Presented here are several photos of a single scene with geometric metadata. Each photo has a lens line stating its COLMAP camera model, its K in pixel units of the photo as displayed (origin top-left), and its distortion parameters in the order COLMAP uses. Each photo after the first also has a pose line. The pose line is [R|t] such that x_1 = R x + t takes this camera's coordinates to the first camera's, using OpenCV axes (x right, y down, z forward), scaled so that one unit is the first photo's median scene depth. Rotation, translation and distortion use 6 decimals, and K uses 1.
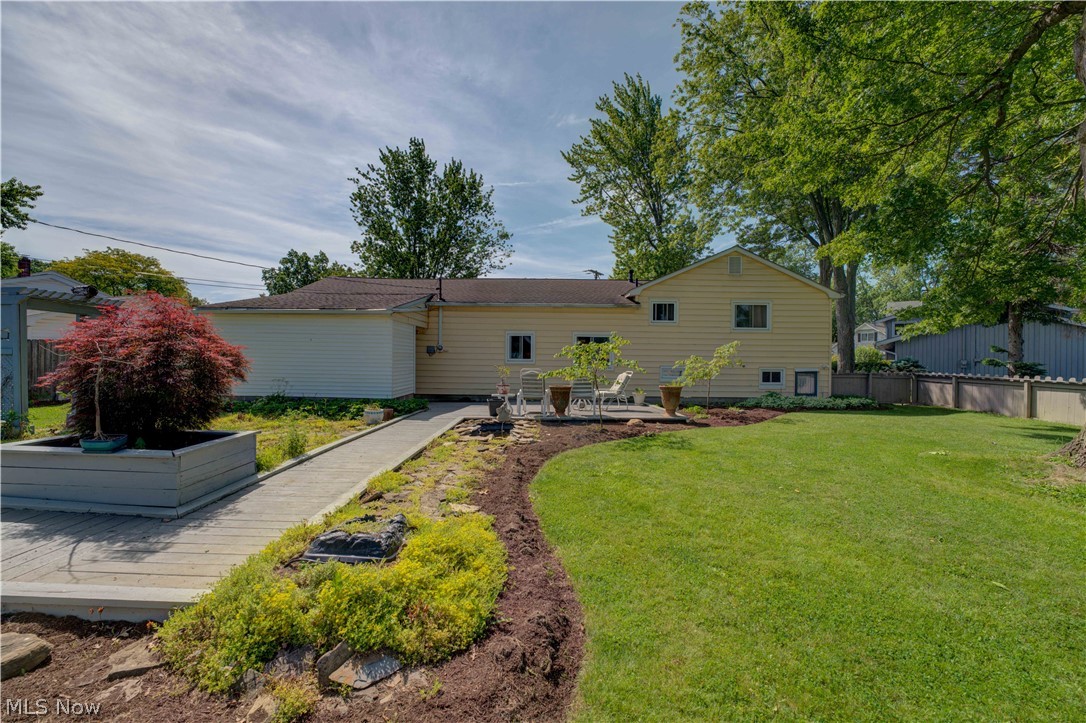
lens RADIAL K [[432.5, 0, 543.0], [0, 432.5, 361.5], [0, 0, 1]] dist [-0.035325, 0.007265]
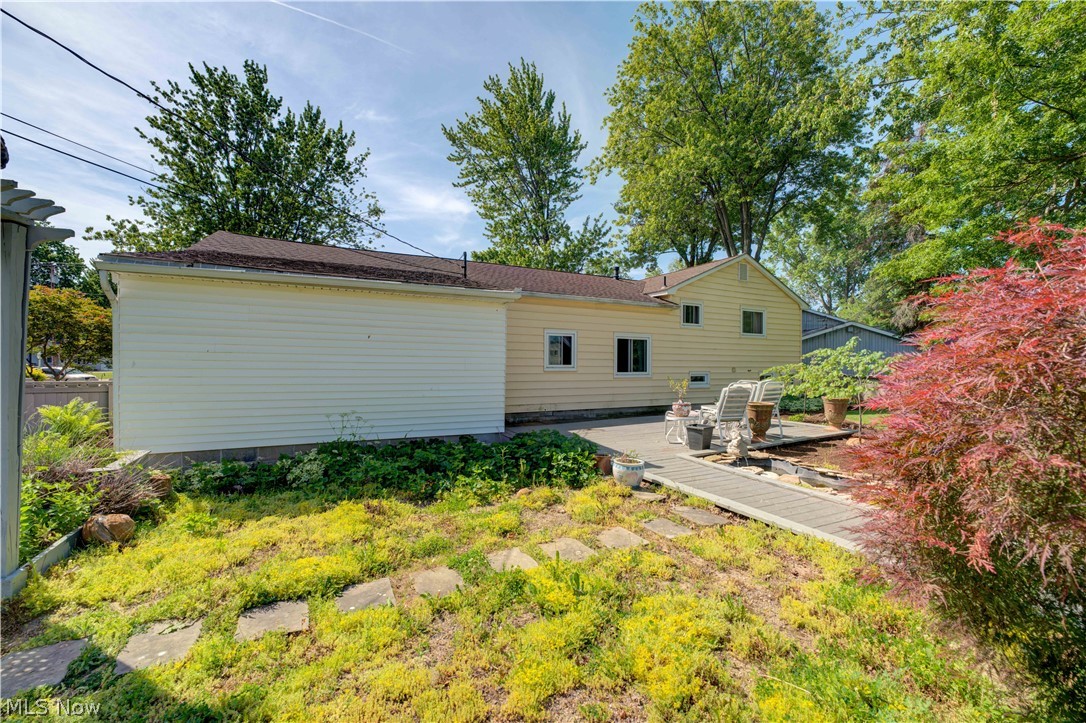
lens RADIAL K [[432.5, 0, 543.0], [0, 432.5, 361.5], [0, 0, 1]] dist [-0.035325, 0.007265]
pose [[0.894529, -0.002363, 0.447004, -0.171934], [-0.000074, 0.999985, 0.005434, -0.006559], [-0.447010, -0.004894, 0.894516, 0.116059]]
